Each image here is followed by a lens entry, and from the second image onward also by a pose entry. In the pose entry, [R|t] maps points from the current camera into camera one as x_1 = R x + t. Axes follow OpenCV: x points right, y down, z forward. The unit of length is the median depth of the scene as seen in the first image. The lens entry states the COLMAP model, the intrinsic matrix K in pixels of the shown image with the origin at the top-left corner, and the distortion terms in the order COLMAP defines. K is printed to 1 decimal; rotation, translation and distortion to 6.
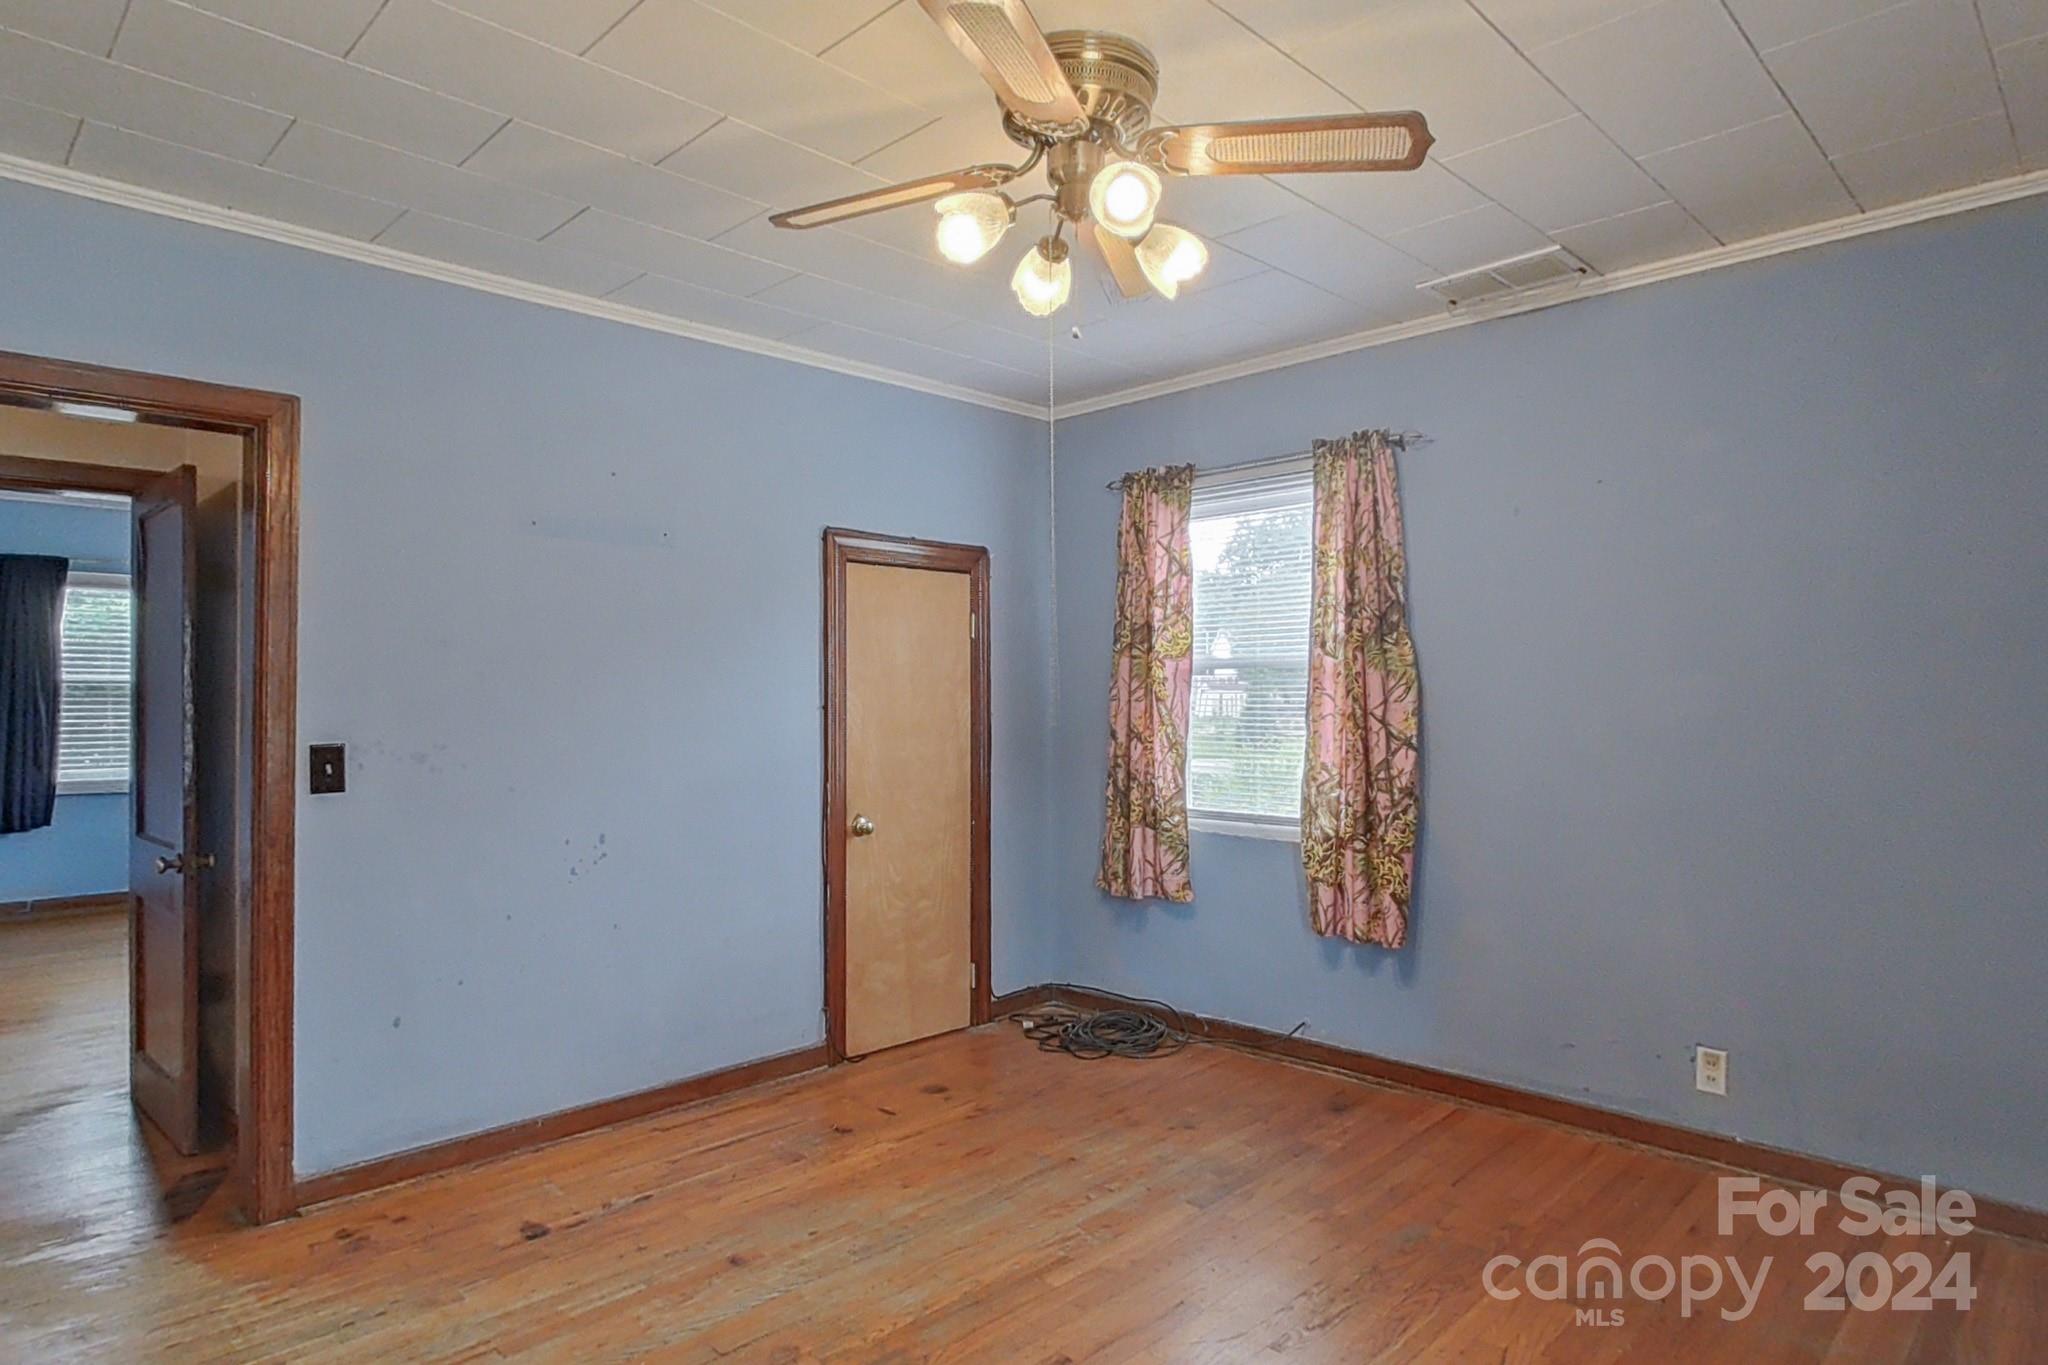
lens RADIAL K [[1161.4, 0, 1027.6], [0, 1161.4, 682.0], [0, 0, 1]] dist [-0.000301, -0.000414]
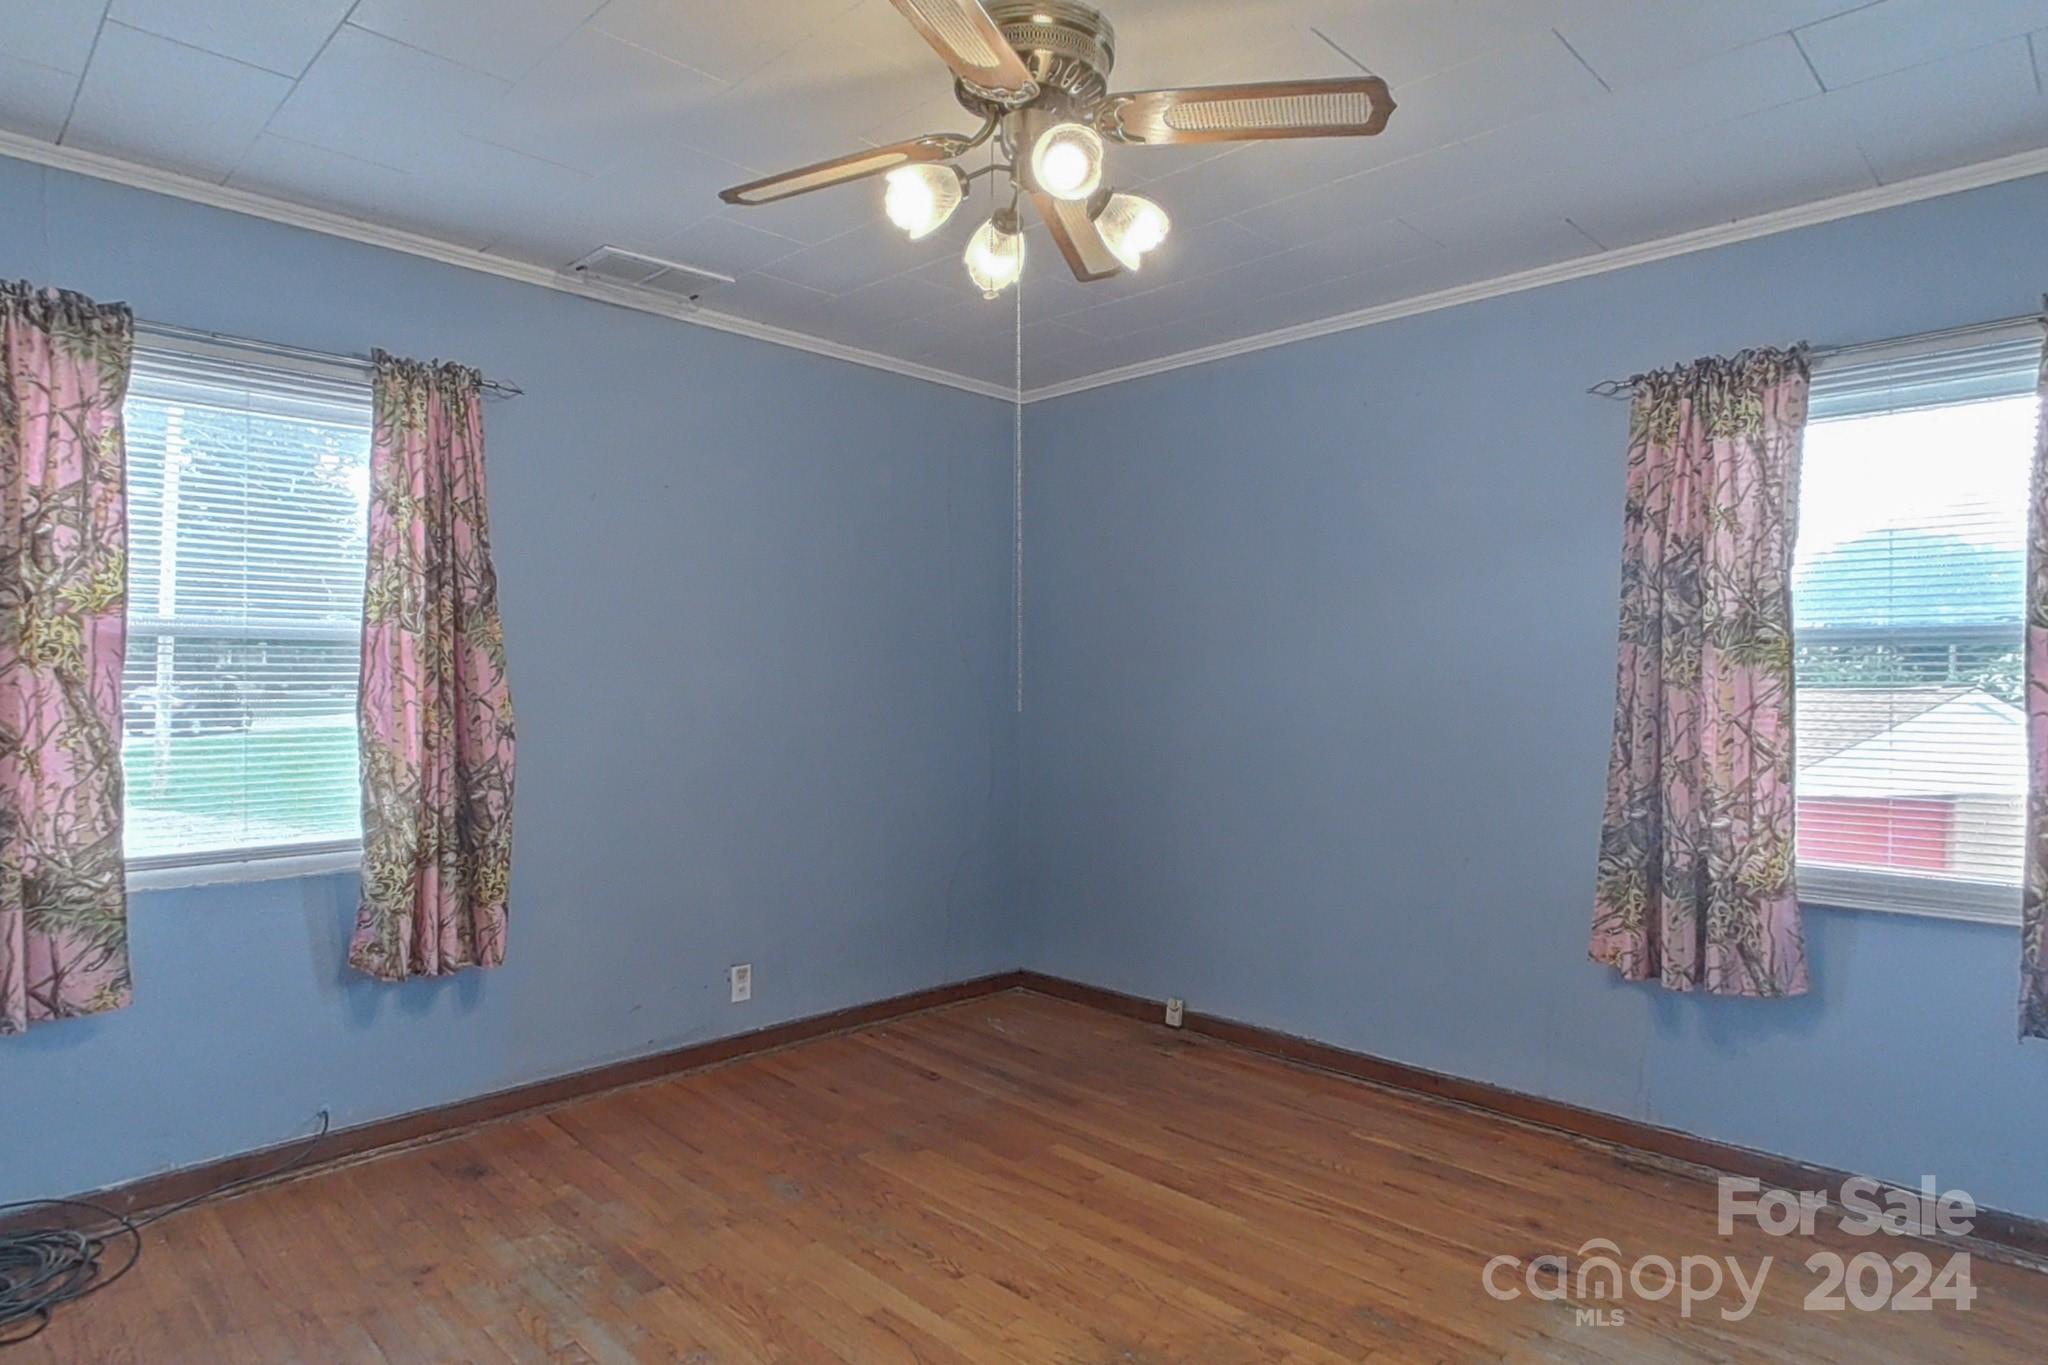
lens RADIAL K [[1161.4, 0, 1027.6], [0, 1161.4, 682.0], [0, 0, 1]] dist [-0.000301, -0.000414]
pose [[0.003582, 0.002750, 0.999990, -0.539772], [-0.016401, 0.999862, -0.002691, 0.009182], [-0.999859, -0.016392, 0.003626, 0.573600]]
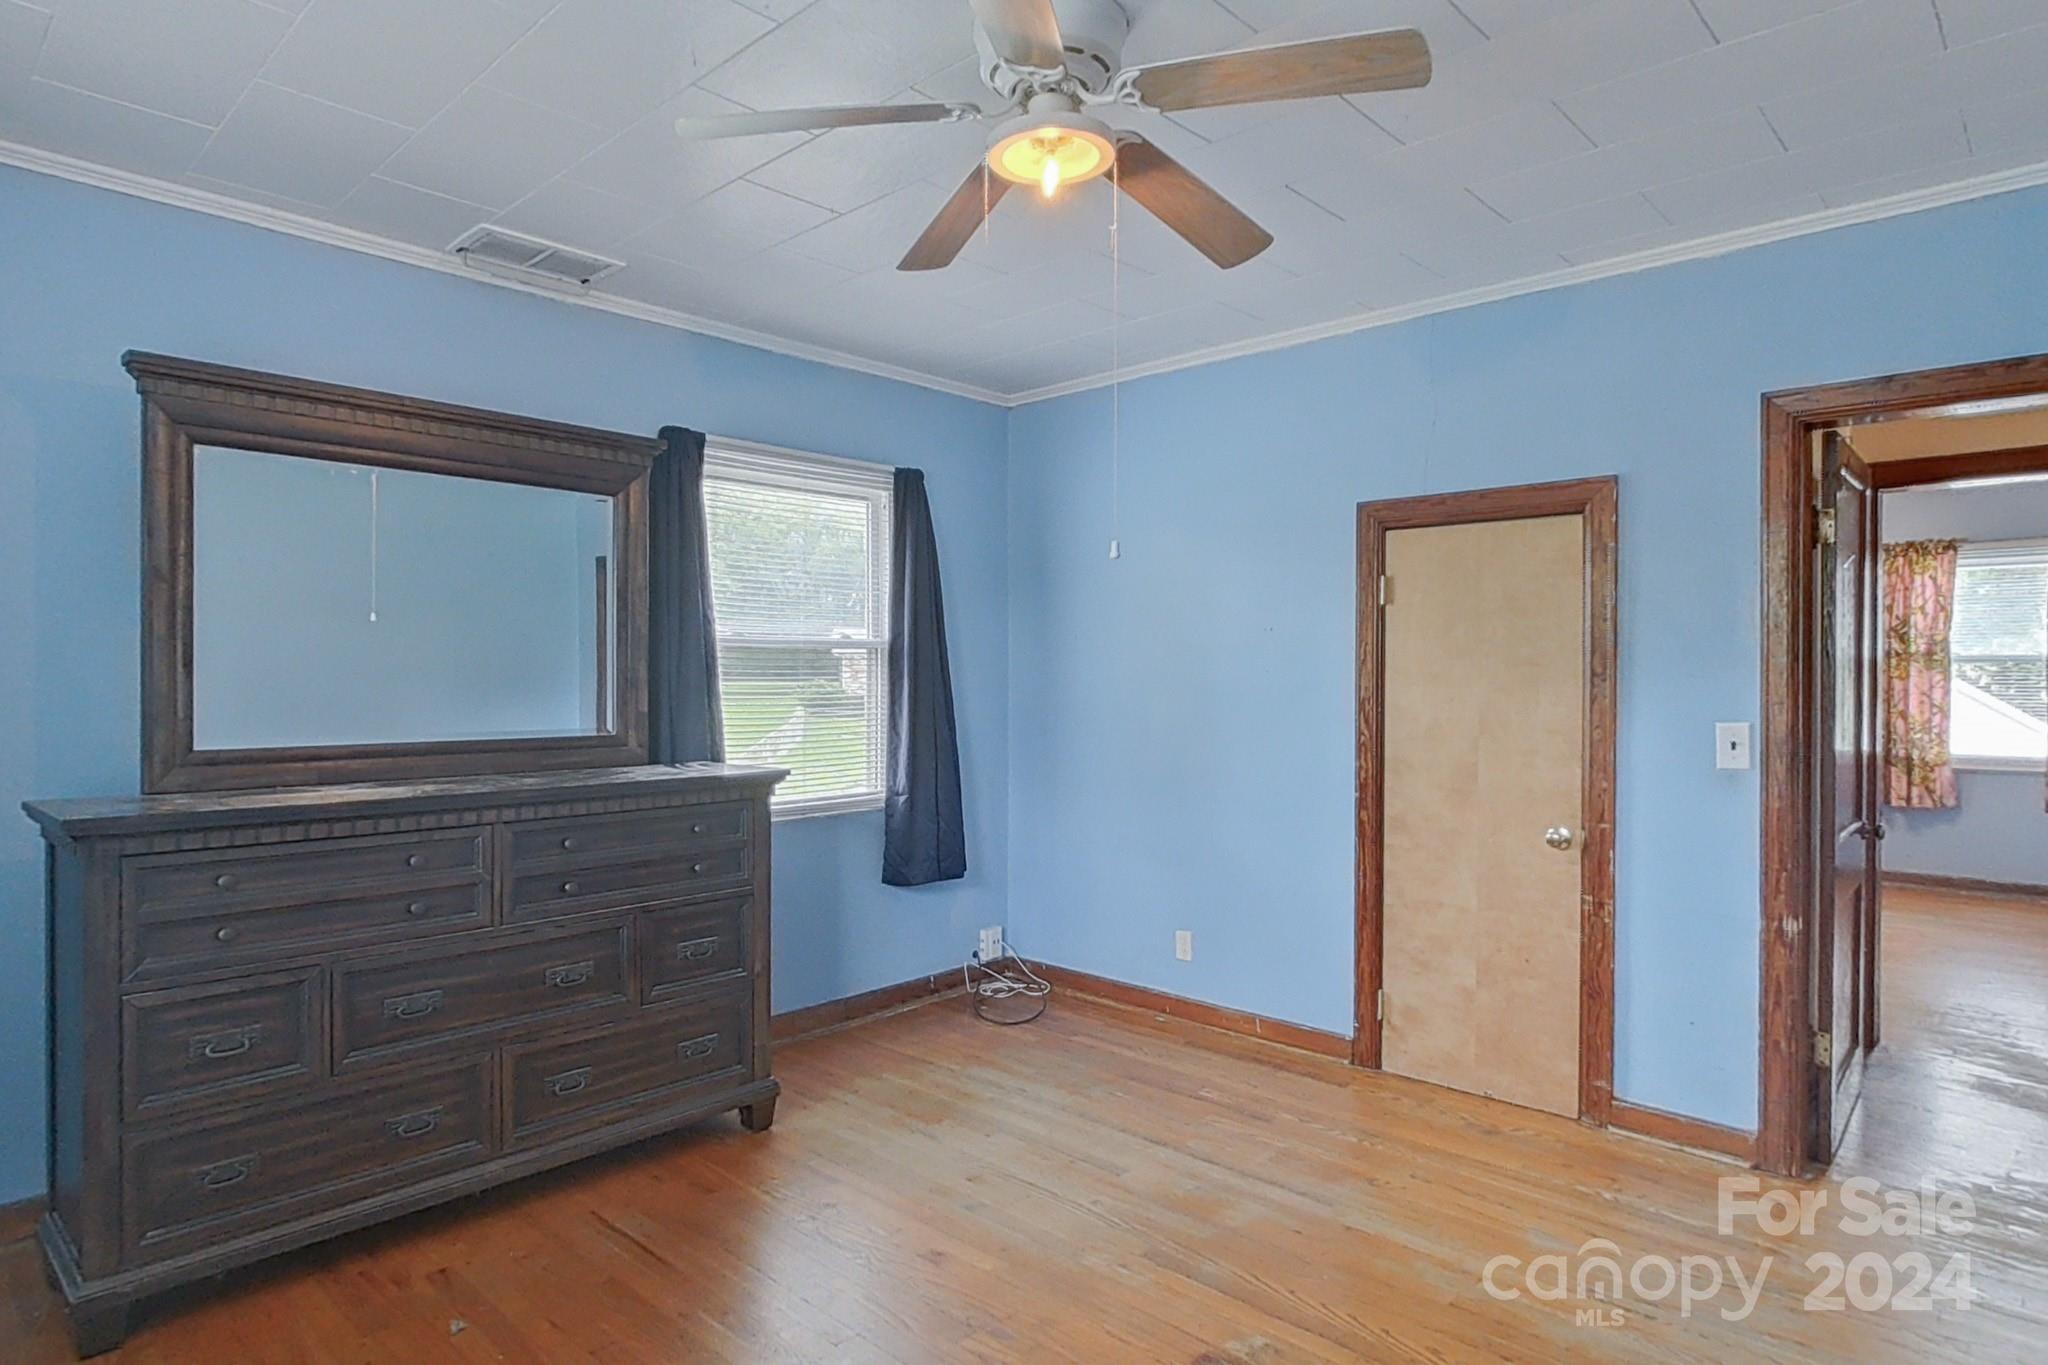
lens RADIAL K [[1157.3, 0, 1019.3], [0, 1157.3, 692.4], [0, 0, 1]] dist [-0.001065, -0.000079]
pose [[-0.016677, -0.003139, 0.999856, -0.877492], [-0.014282, 0.999894, 0.002901, 0.018635], [-0.999759, -0.014232, -0.016720, 0.898113]]
